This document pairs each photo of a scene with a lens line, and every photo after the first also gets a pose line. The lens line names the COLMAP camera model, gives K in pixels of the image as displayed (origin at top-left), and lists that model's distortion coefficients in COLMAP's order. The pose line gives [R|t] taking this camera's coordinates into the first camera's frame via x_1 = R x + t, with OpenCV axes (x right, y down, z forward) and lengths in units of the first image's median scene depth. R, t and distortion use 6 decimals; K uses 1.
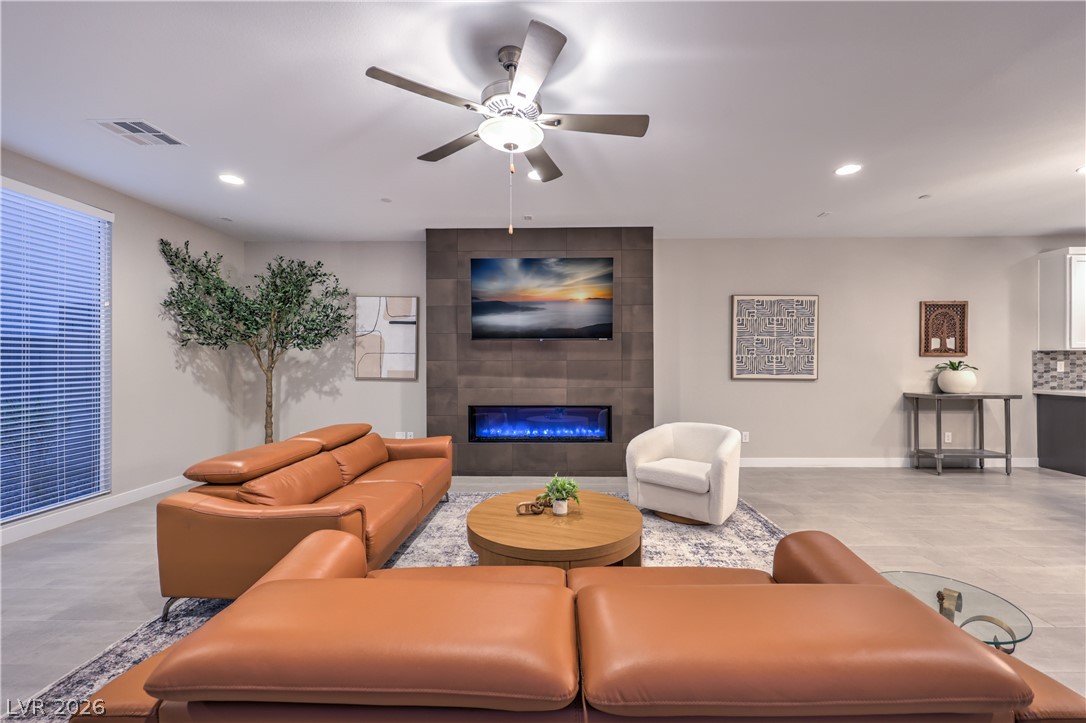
lens RADIAL K [[445.1, 0, 550.5], [0, 445.1, 360.8], [0, 0, 1]] dist [0.001799, 0.000065]
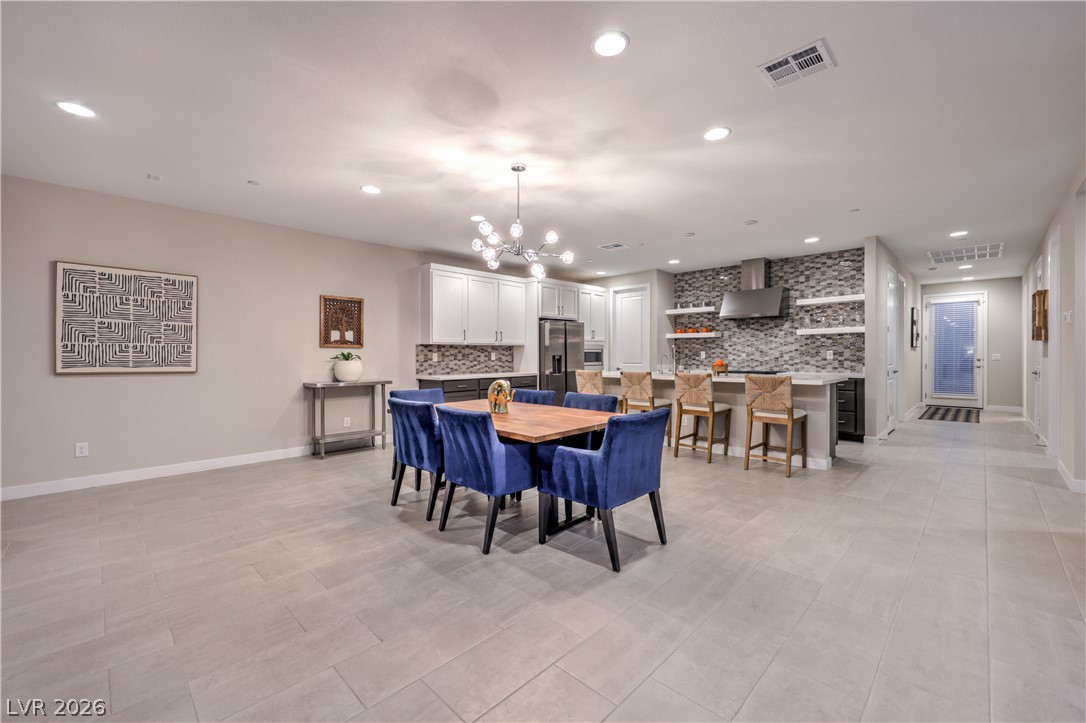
lens RADIAL K [[449.7, 0, 552.6], [0, 449.7, 356.9], [0, 0, 1]] dist [0.002487, 0.000029]
pose [[0.678169, -0.000989, 0.734905, 0.430405], [-0.000755, 0.999998, 0.002042, 0.009791], [-0.734905, -0.001940, 0.678167, -0.122085]]
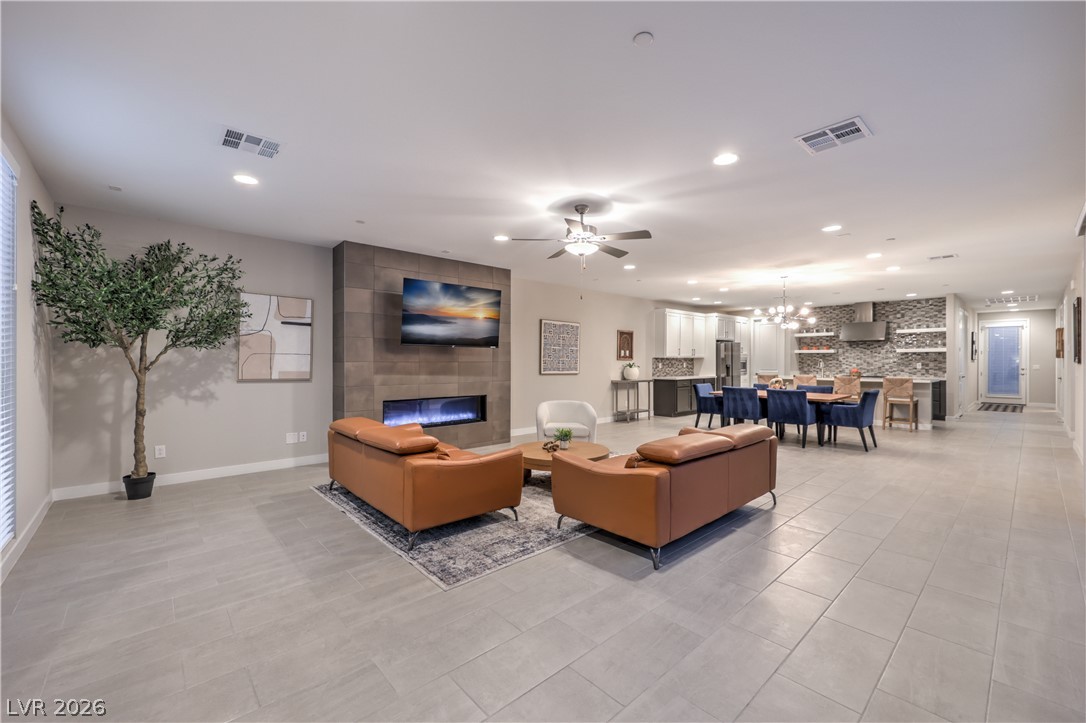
lens RADIAL K [[445.1, 0, 550.5], [0, 445.1, 360.8], [0, 0, 1]] dist [0.001799, 0.000065]
pose [[0.722875, 0.004413, 0.690965, -0.639348], [-0.005692, 0.999984, -0.000432, -0.005020], [-0.690956, -0.003621, 0.722888, -0.130454]]
